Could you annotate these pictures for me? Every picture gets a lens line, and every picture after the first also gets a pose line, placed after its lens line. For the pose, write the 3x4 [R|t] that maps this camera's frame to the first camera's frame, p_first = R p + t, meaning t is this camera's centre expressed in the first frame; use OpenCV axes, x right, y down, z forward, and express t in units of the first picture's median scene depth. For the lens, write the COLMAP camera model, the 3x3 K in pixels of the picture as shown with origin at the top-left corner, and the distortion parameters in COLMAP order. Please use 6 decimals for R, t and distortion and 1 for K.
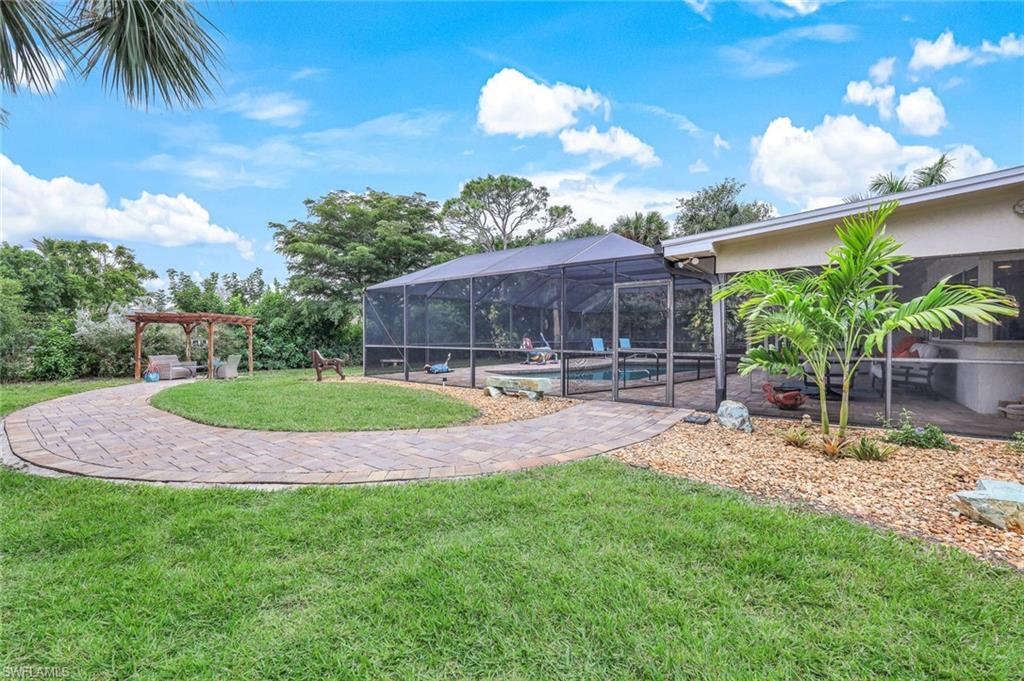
lens RADIAL K [[417.2, 0, 509.5], [0, 417.2, 337.0], [0, 0, 1]] dist [-0.001049, 0.000165]
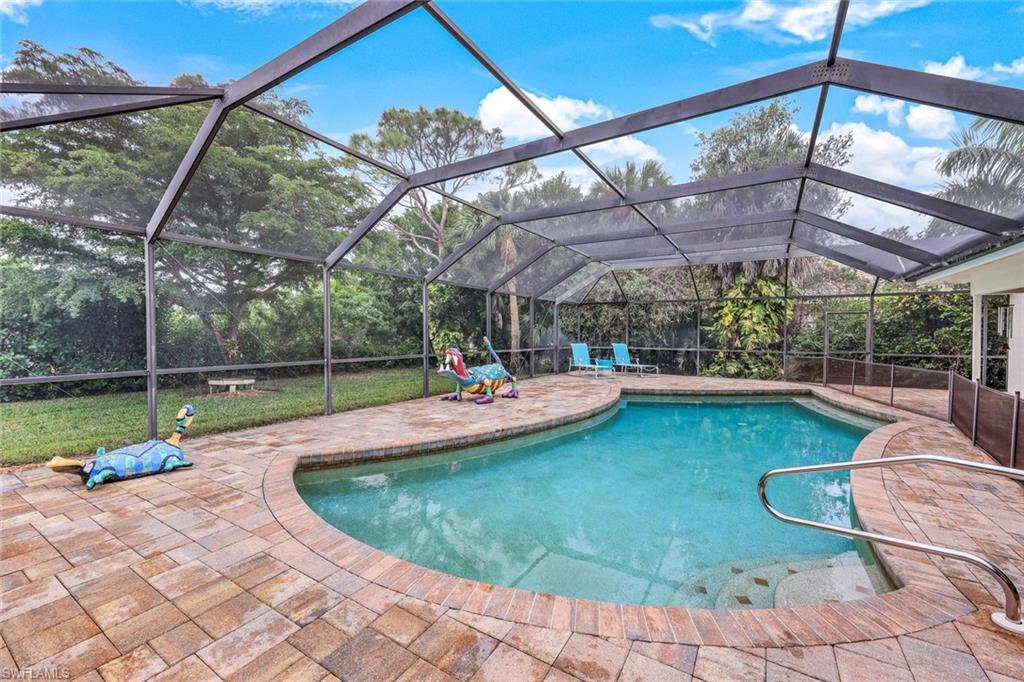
lens RADIAL K [[417.2, 0, 509.5], [0, 417.2, 337.5], [0, 0, 1]] dist [-0.001049, 0.000165]
pose [[0.994883, 0.003495, 0.100969, 0.043950], [-0.004469, 0.999946, 0.009421, -0.010821], [-0.100931, -0.009824, 0.994845, 0.399227]]
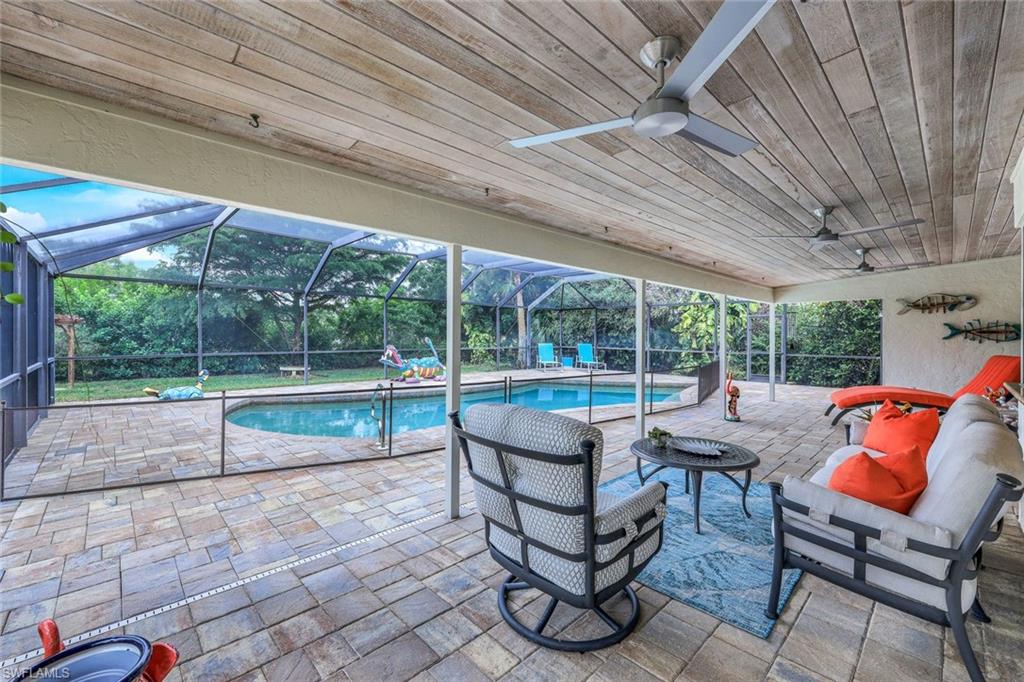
lens RADIAL K [[421.9, 0, 508.0], [0, 421.9, 335.8], [0, 0, 1]] dist [-0.001289, -0.000077]
pose [[0.988005, 0.005973, -0.154309, 0.269597], [-0.005469, 0.999978, 0.003692, -0.012807], [0.154328, -0.002804, 0.988016, 0.248200]]
